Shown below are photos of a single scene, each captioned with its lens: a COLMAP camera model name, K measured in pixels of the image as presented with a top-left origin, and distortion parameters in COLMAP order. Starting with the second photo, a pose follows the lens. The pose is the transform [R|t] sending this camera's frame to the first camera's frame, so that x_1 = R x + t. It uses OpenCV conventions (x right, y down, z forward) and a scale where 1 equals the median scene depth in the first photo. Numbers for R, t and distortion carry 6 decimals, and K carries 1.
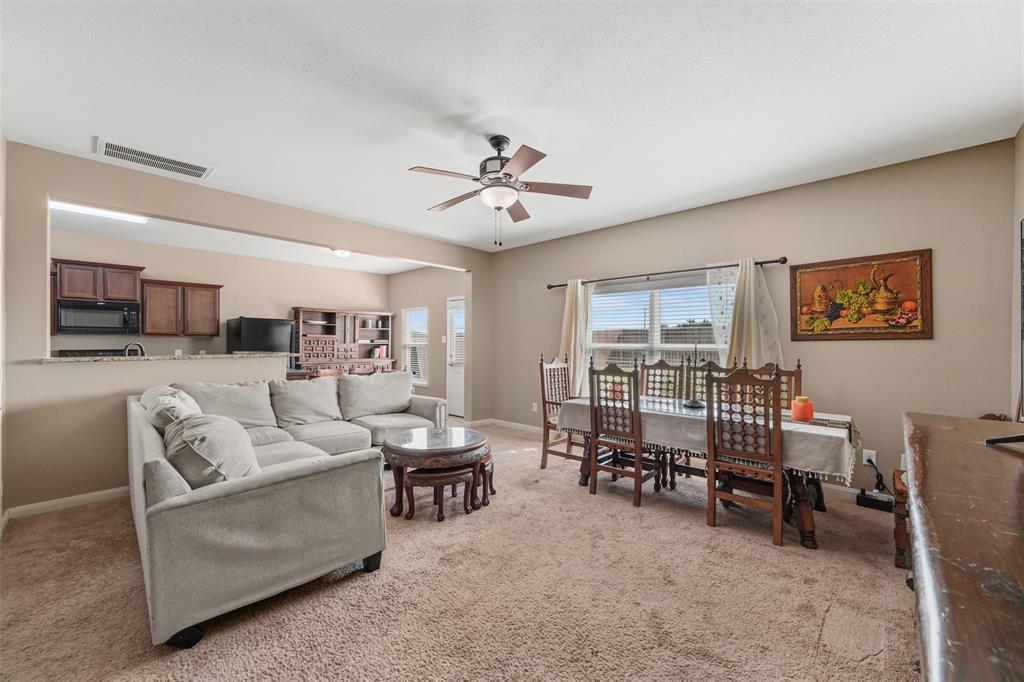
lens RADIAL K [[405.2, 0, 513.6], [0, 405.2, 341.5], [0, 0, 1]] dist [0.003191, -0.000658]
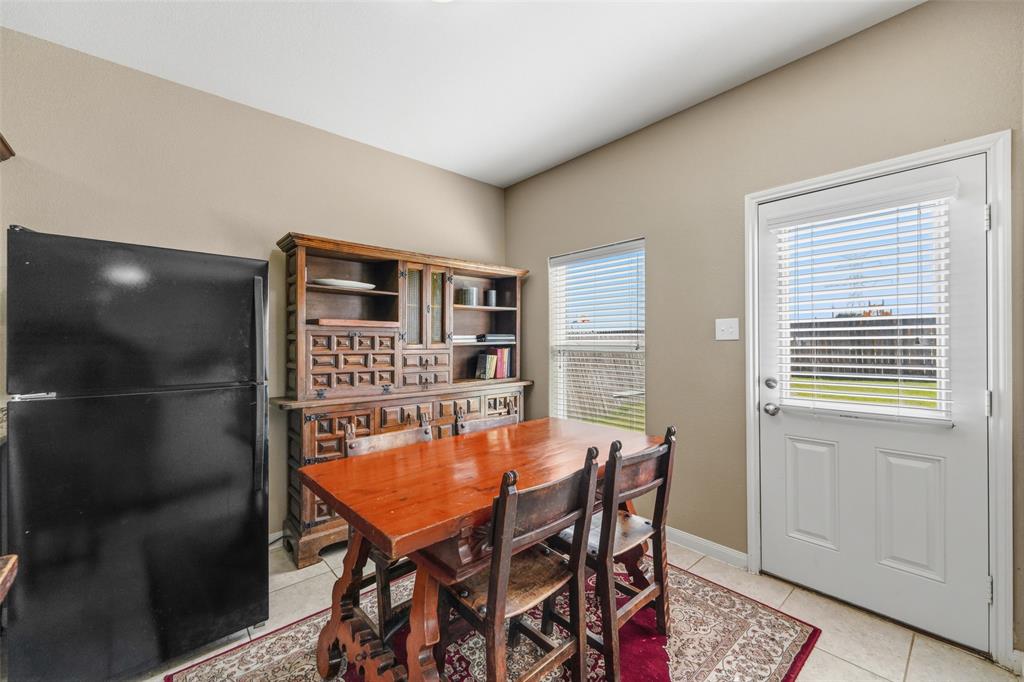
lens RADIAL K [[405.2, 0, 505.9], [0, 405.2, 343.7], [0, 0, 1]] dist [0.003191, -0.000658]
pose [[0.995204, -0.009577, -0.097348, -0.322941], [0.010383, 0.999916, 0.007777, 0.002362], [0.097266, -0.008751, 0.995220, 0.679810]]
